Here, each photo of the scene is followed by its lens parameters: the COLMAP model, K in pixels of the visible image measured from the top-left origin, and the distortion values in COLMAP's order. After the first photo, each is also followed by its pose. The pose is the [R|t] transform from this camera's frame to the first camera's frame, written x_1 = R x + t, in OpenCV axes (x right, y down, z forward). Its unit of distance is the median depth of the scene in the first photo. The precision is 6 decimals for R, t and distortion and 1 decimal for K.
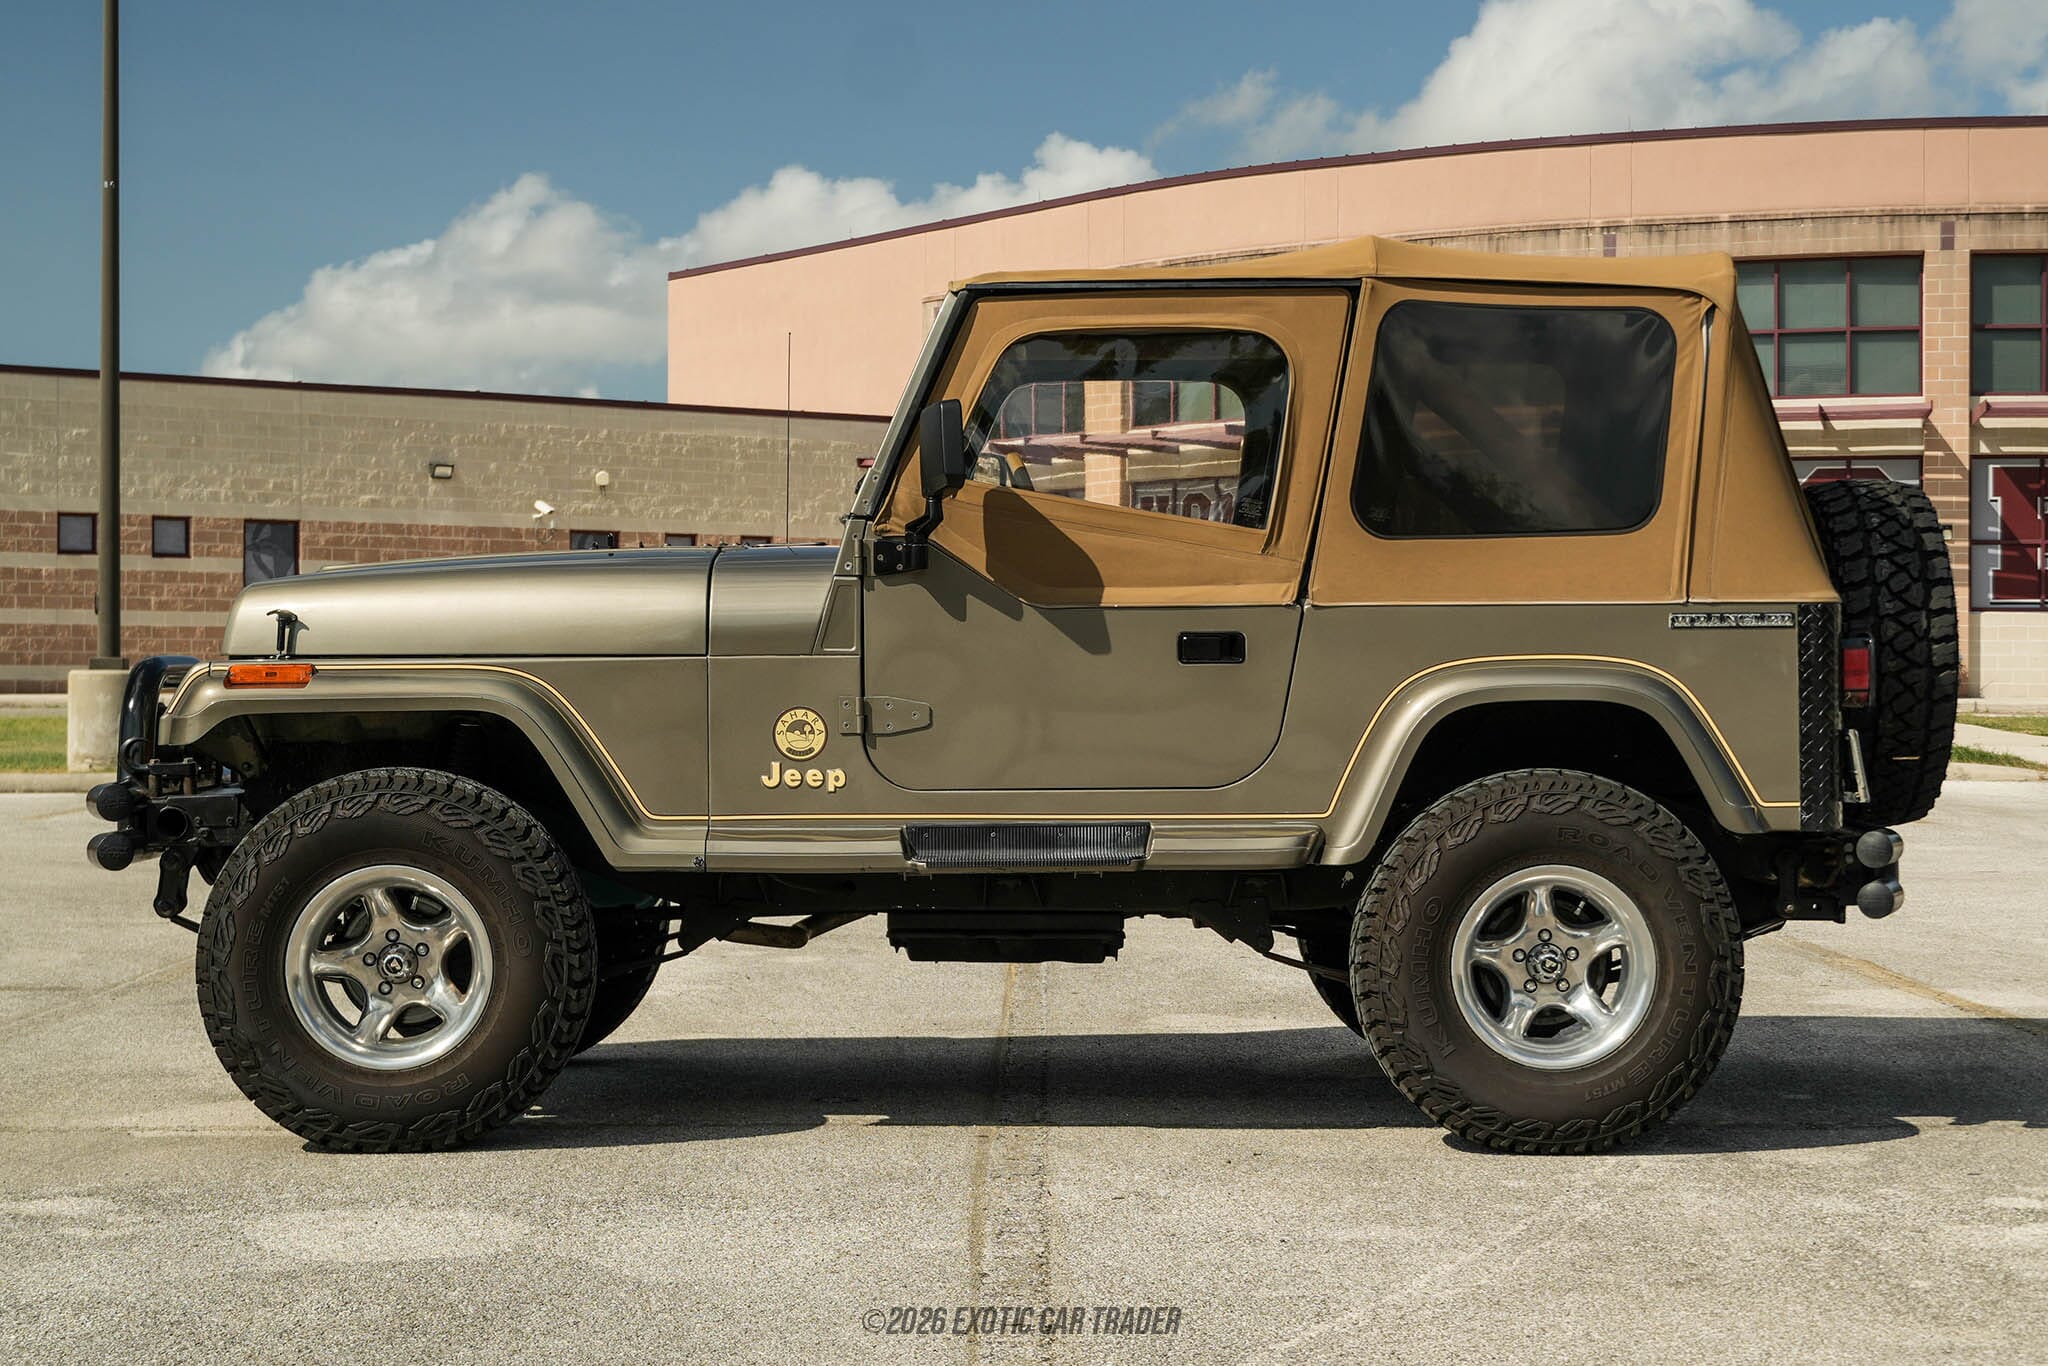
lens RADIAL K [[3577.4, 0, 1059.6], [0, 3577.4, 659.8], [0, 0, 1]] dist [0.034682, 0.000000]
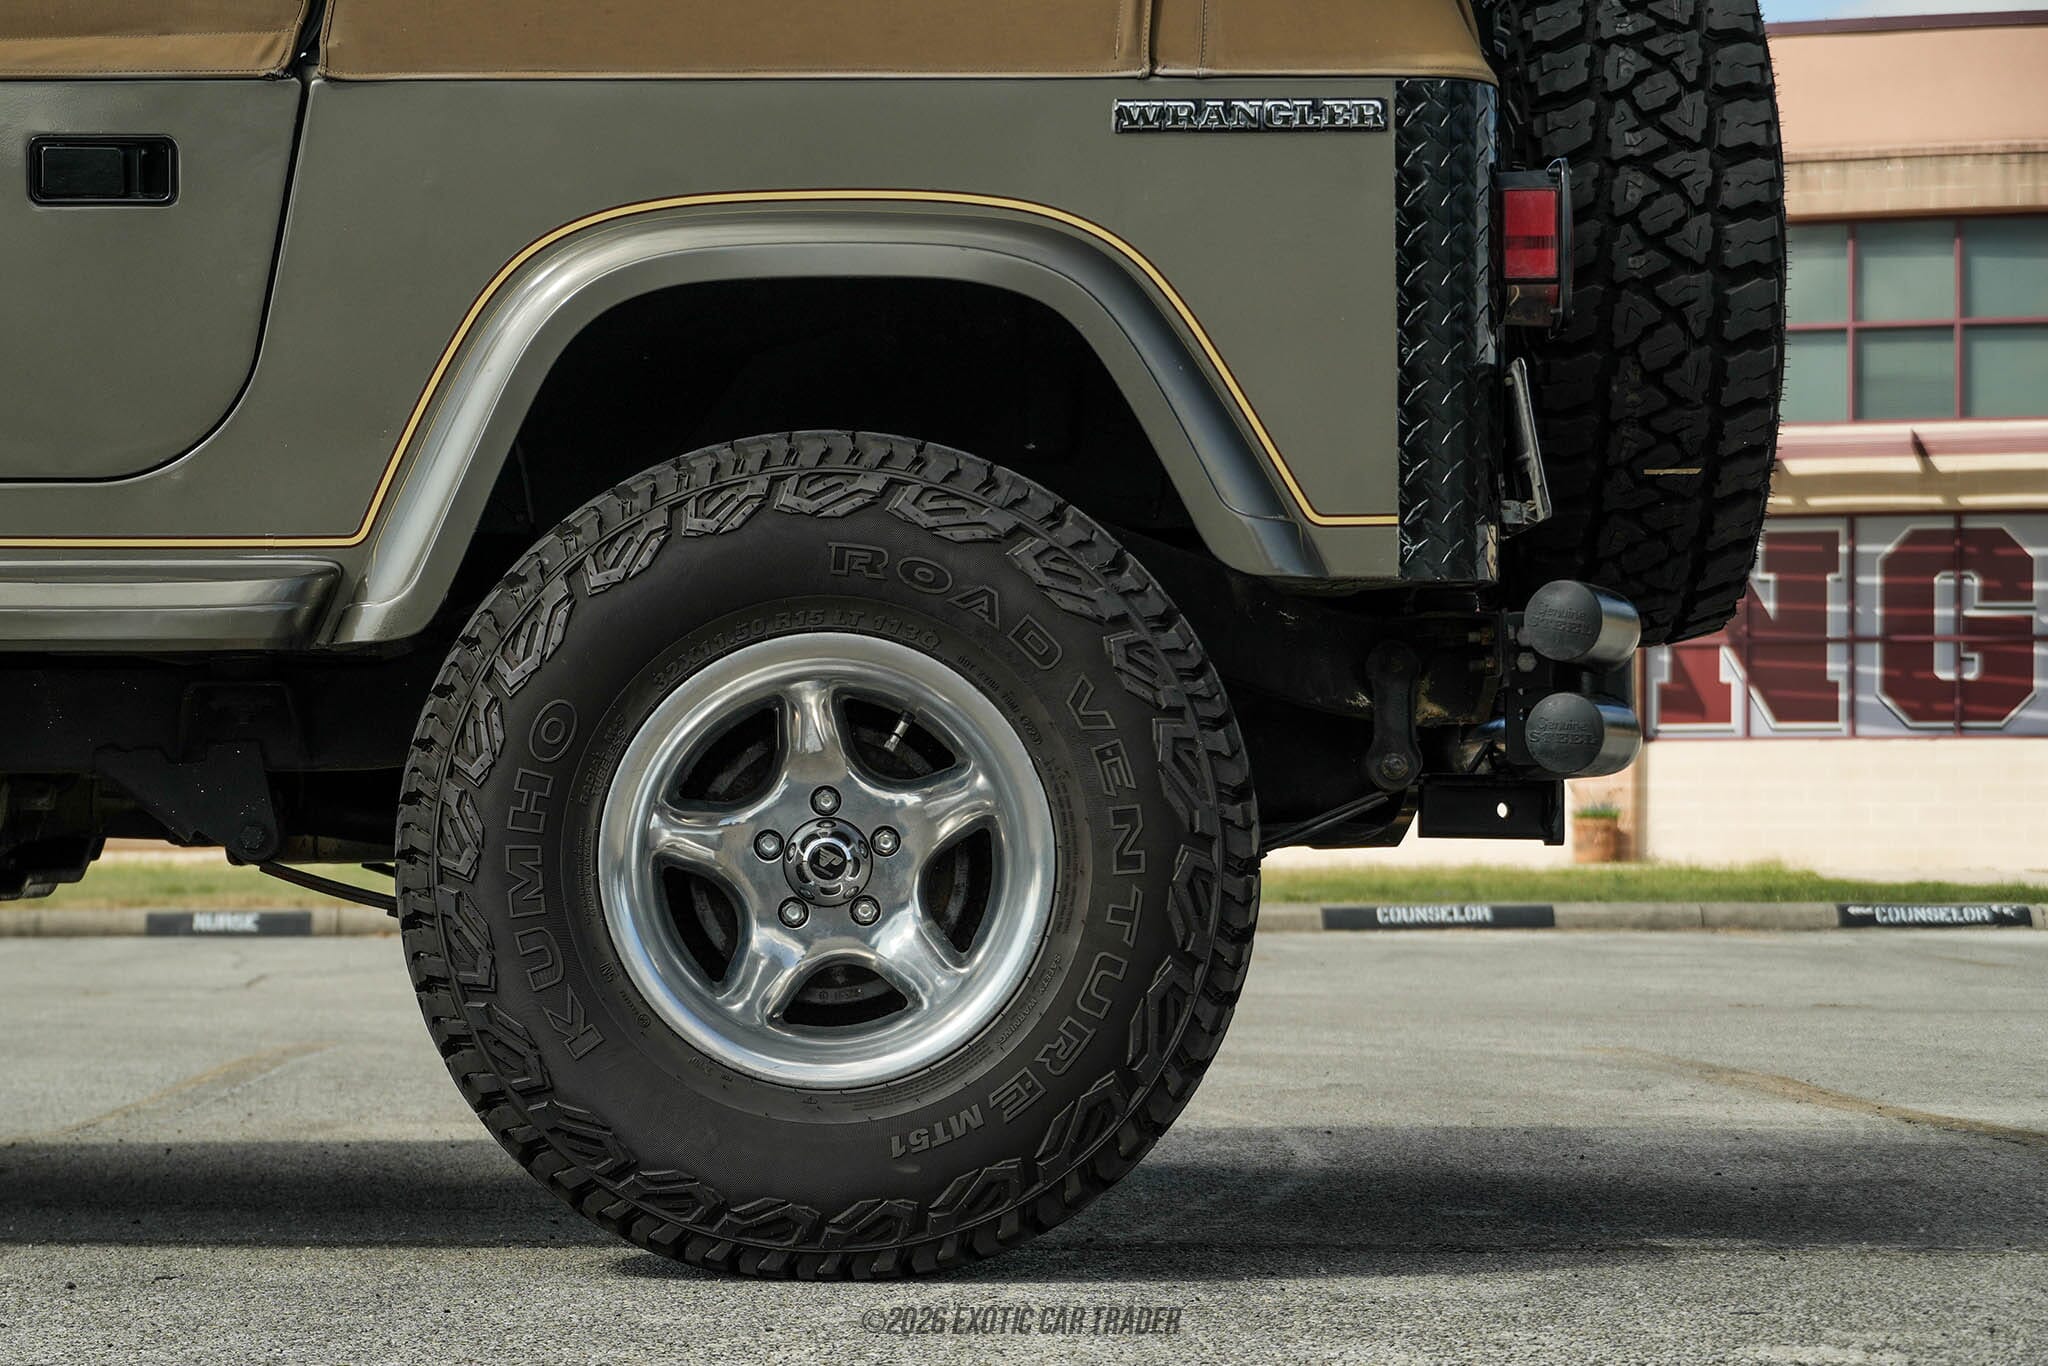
lens RADIAL K [[4946.1, 0, 893.3], [0, 4946.1, 809.8], [0, 0, 1]] dist [0.071722, 0.000000]
pose [[0.999978, 0.002518, -0.006191, 0.147182], [-0.002616, 0.999870, -0.015896, 0.087596], [0.006150, 0.015912, 0.999854, 0.373636]]
